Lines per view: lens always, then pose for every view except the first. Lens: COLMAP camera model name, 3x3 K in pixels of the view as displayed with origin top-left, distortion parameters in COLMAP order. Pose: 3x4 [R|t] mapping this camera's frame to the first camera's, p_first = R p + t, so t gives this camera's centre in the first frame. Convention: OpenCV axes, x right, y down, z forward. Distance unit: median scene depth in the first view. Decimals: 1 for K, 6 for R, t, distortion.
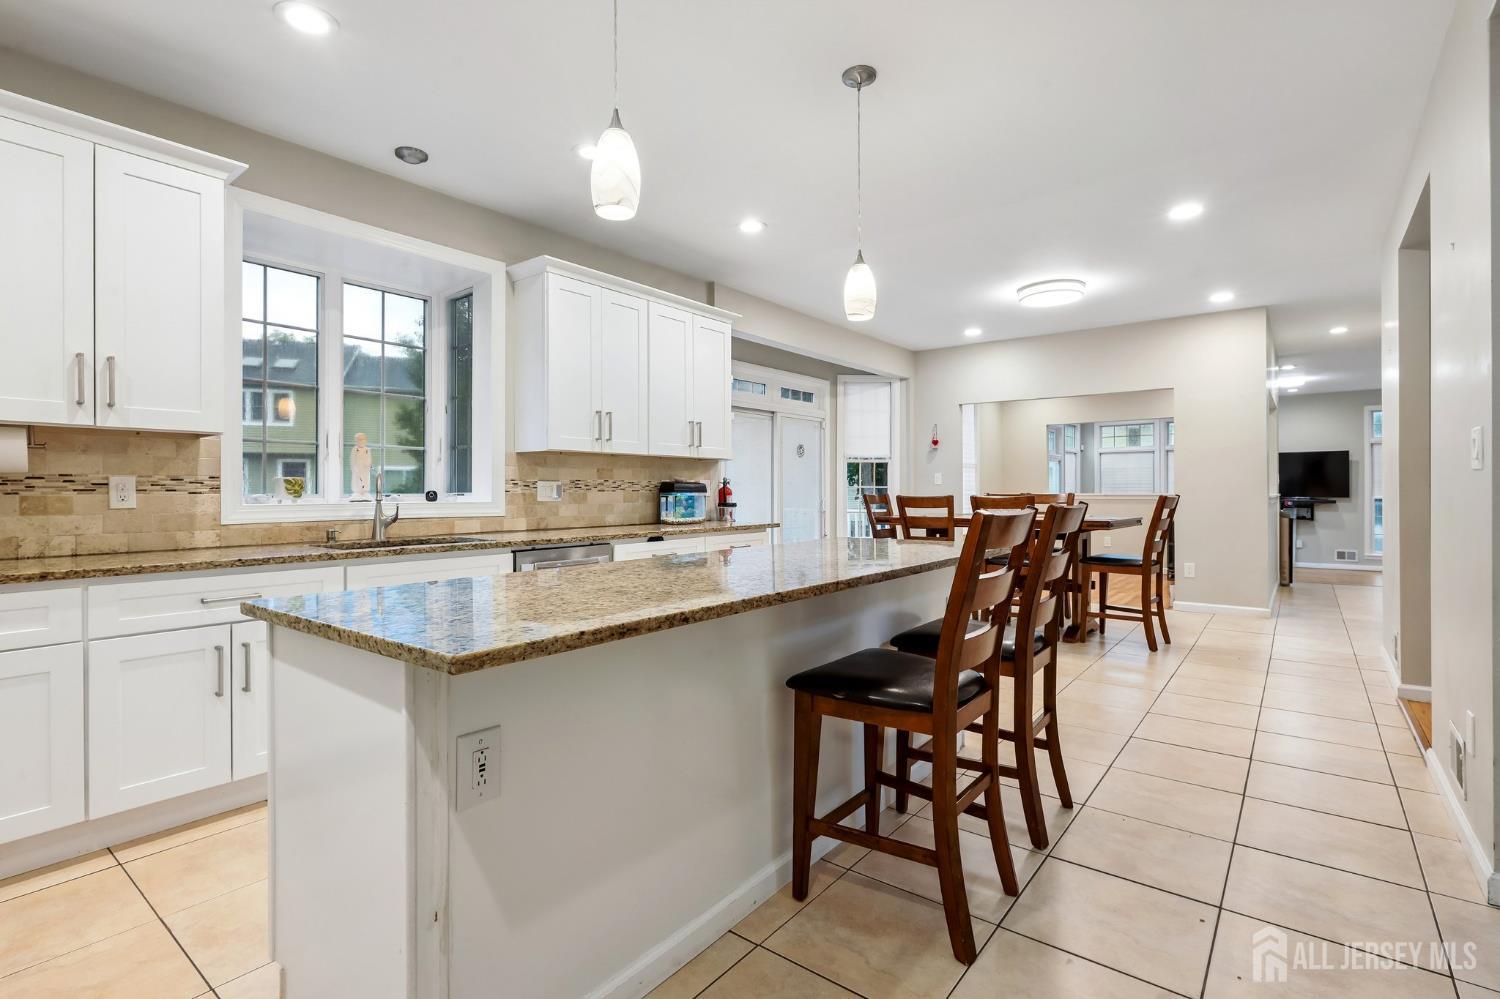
lens RADIAL K [[705.5, 0, 735.9], [0, 705.5, 497.5], [0, 0, 1]] dist [-0.009542, 0.001391]
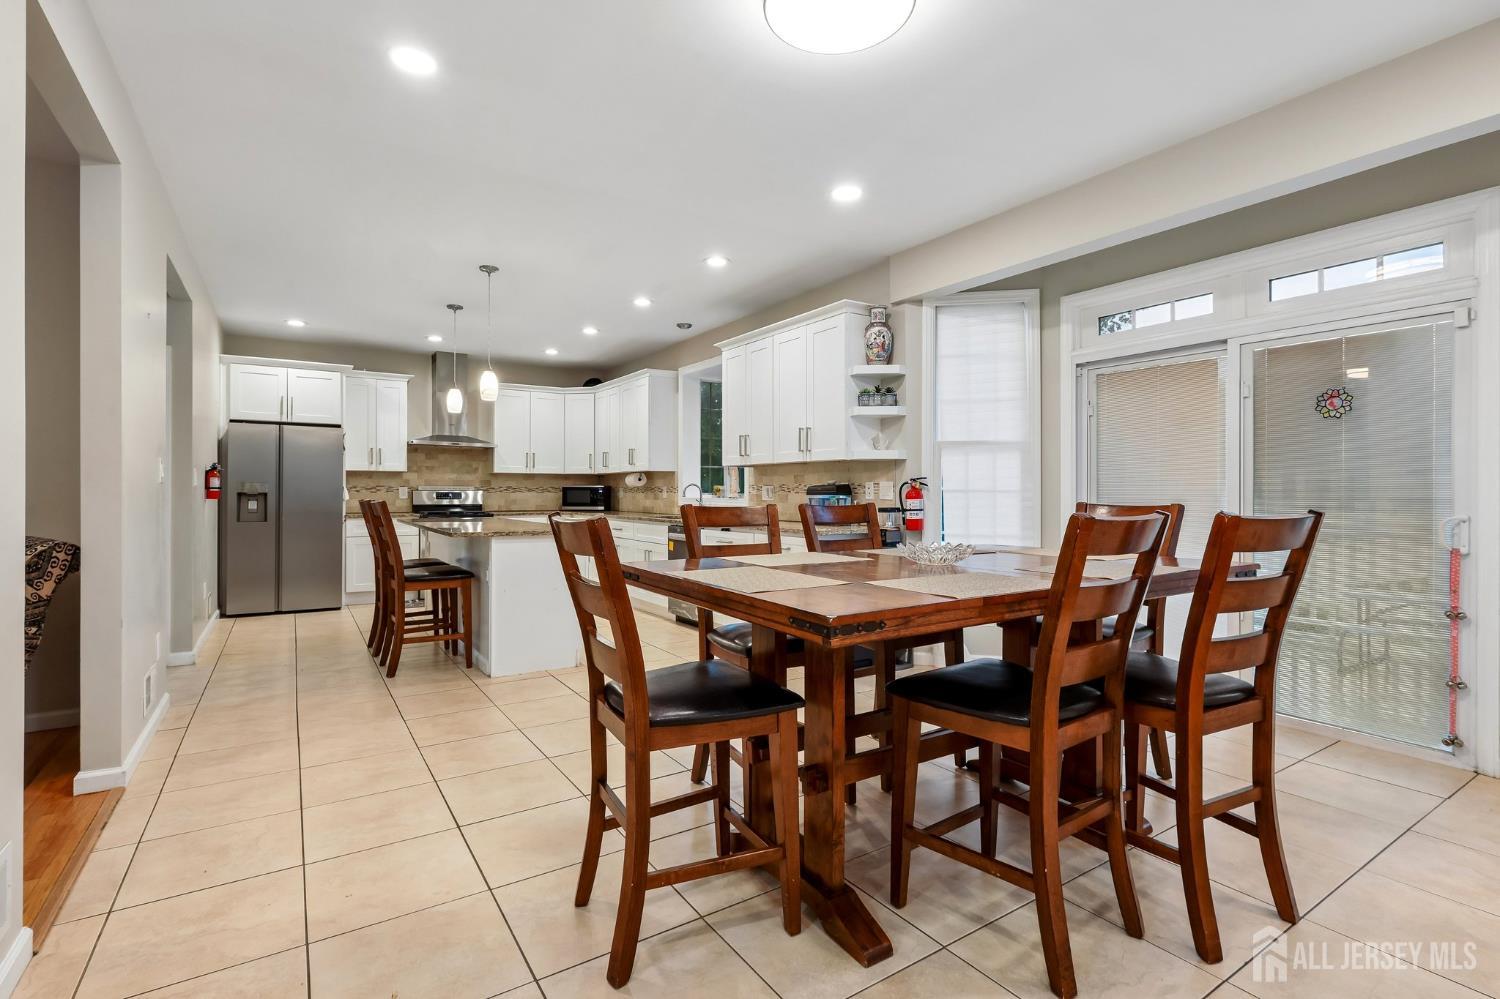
lens RADIAL K [[705.5, 0, 740.6], [0, 705.5, 492.4], [0, 0, 1]] dist [-0.009542, 0.001391]
pose [[-0.318057, 0.001931, -0.948070, 1.095537], [-0.010706, 0.999927, 0.005628, -0.017800], [0.948011, 0.011940, -0.318013, 1.408854]]
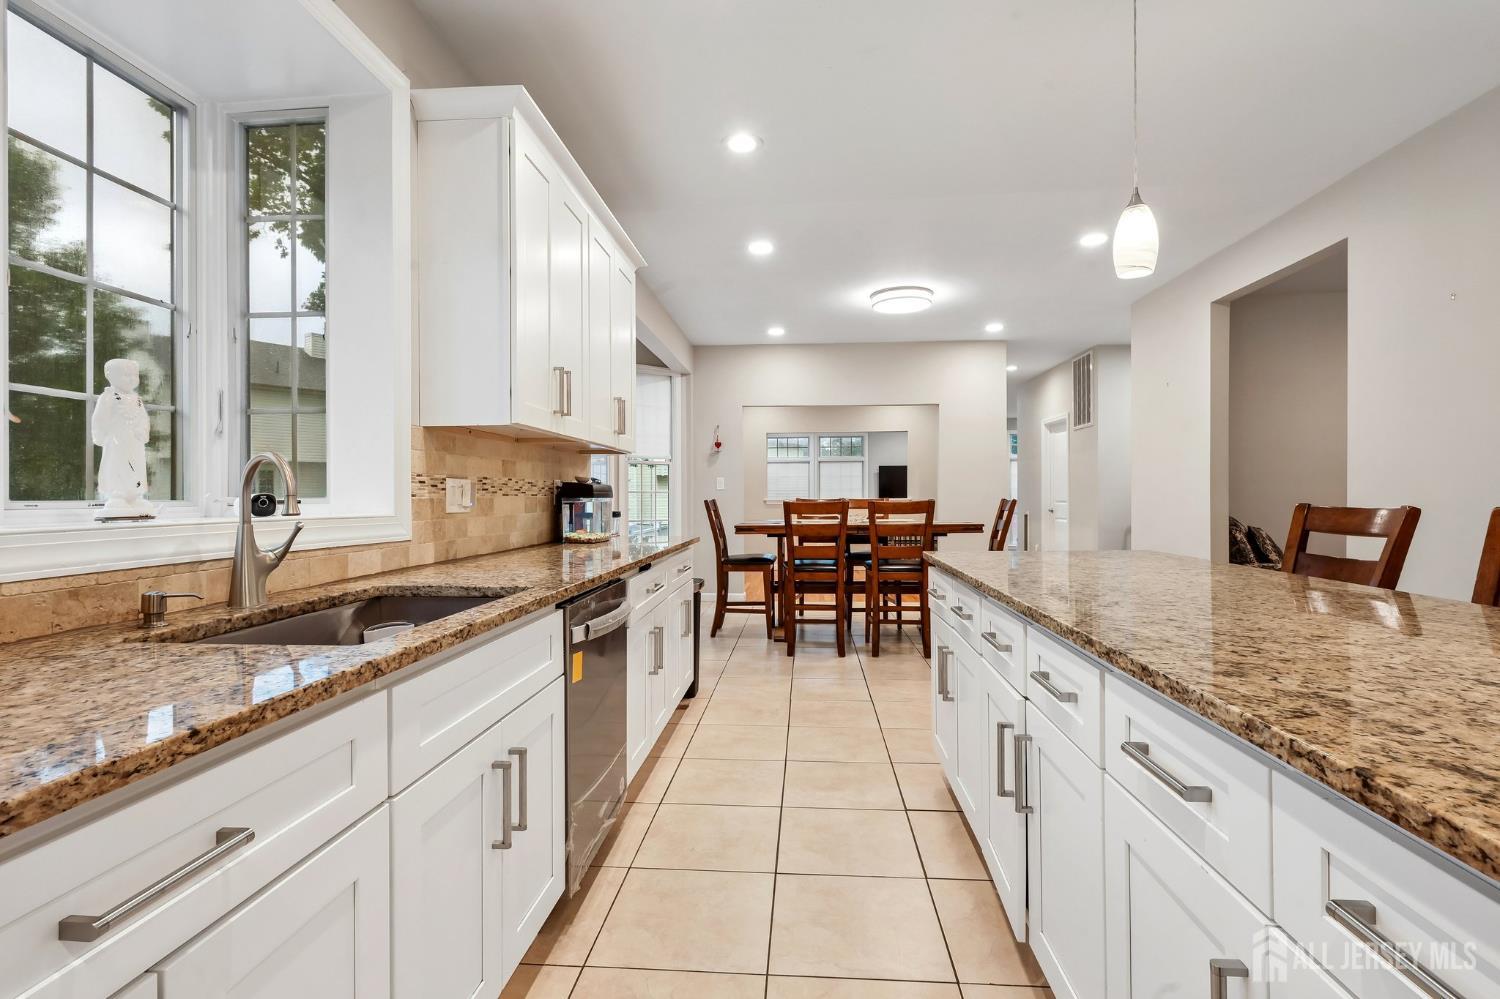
lens RADIAL K [[705.5, 0, 744.9], [0, 705.5, 498.3], [0, 0, 1]] dist [-0.009542, 0.001391]
pose [[0.827833, -0.003687, 0.560962, -0.400897], [0.008623, 0.999944, -0.006154, -0.000763], [-0.560908, 0.009932, 0.827819, 0.379845]]
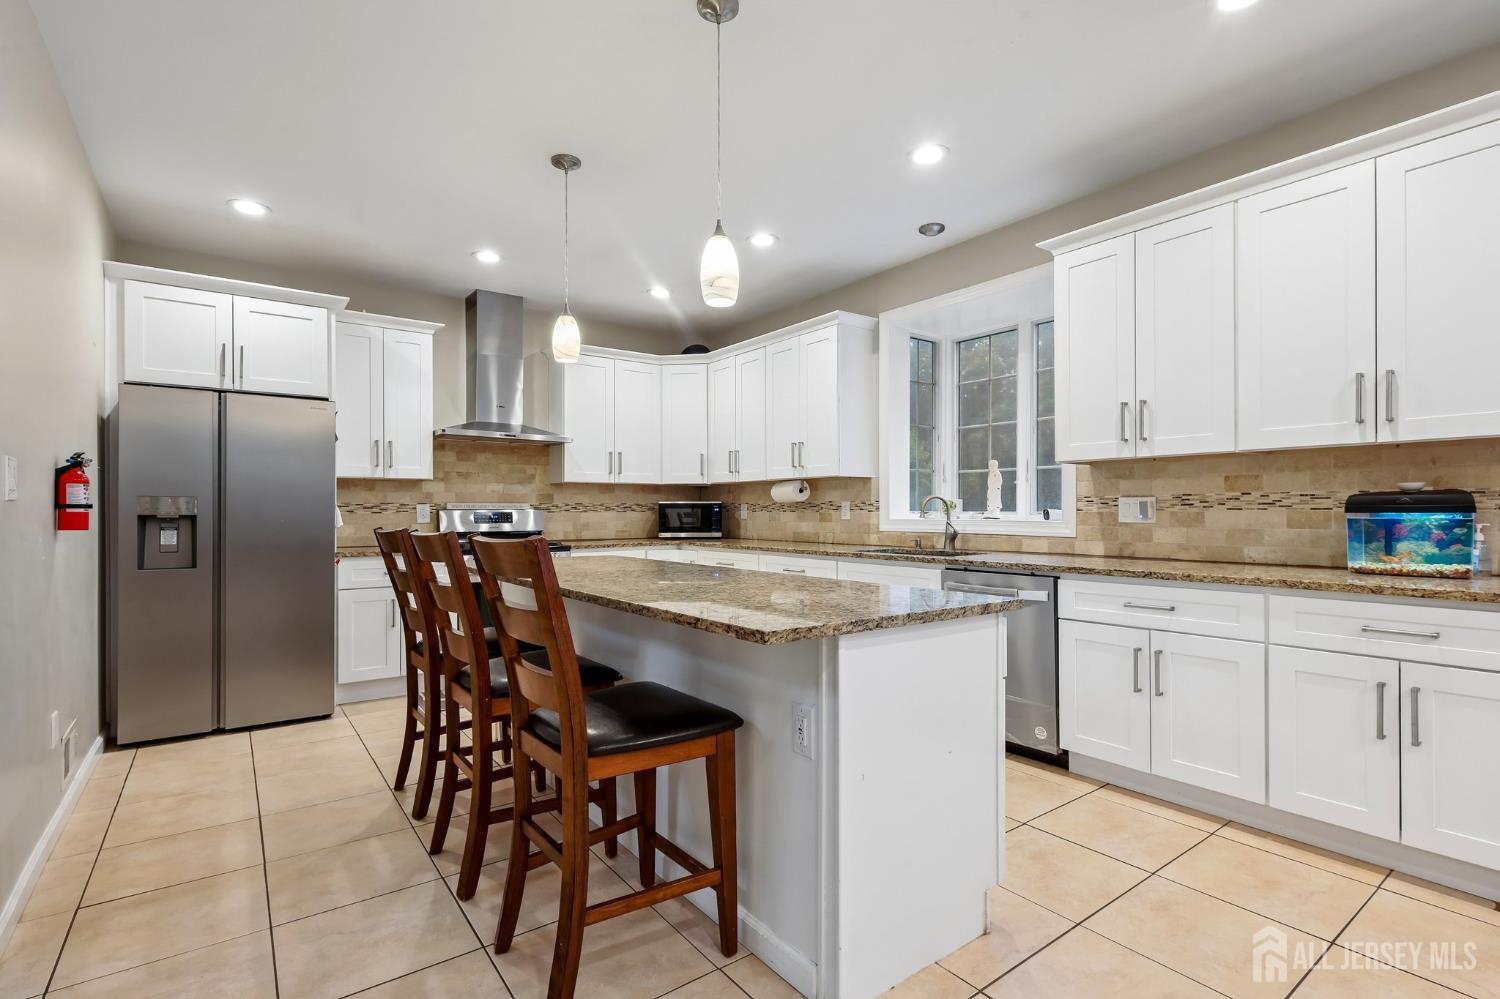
lens RADIAL K [[705.5, 0, 743.9], [0, 705.5, 510.5], [0, 0, 1]] dist [-0.009542, 0.001391]
pose [[-0.255398, 0.002933, -0.966832, 0.610646], [-0.004787, 0.999979, 0.004298, -0.009490], [0.966824, 0.005726, -0.255379, 0.784137]]
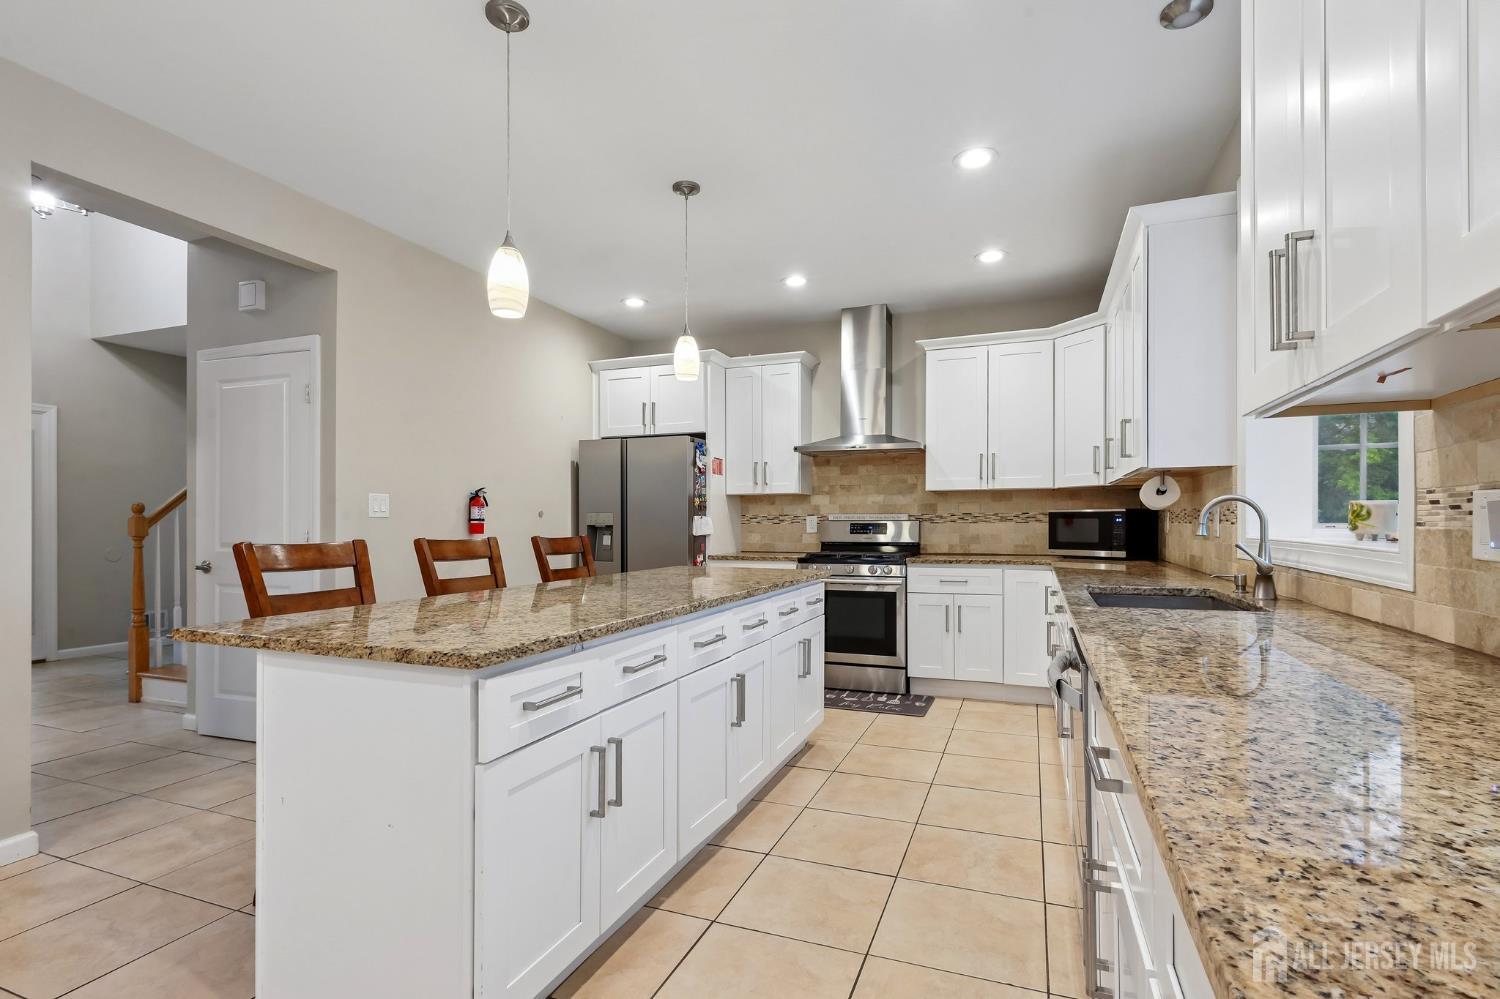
lens RADIAL K [[705.5, 0, 760.9], [0, 705.5, 531.0], [0, 0, 1]] dist [-0.009542, 0.001391]
pose [[-0.952328, 0.009693, -0.304921, 0.094538], [0.003065, 0.999749, 0.022208, -0.013504], [0.305060, 0.020215, -0.952119, 1.182056]]
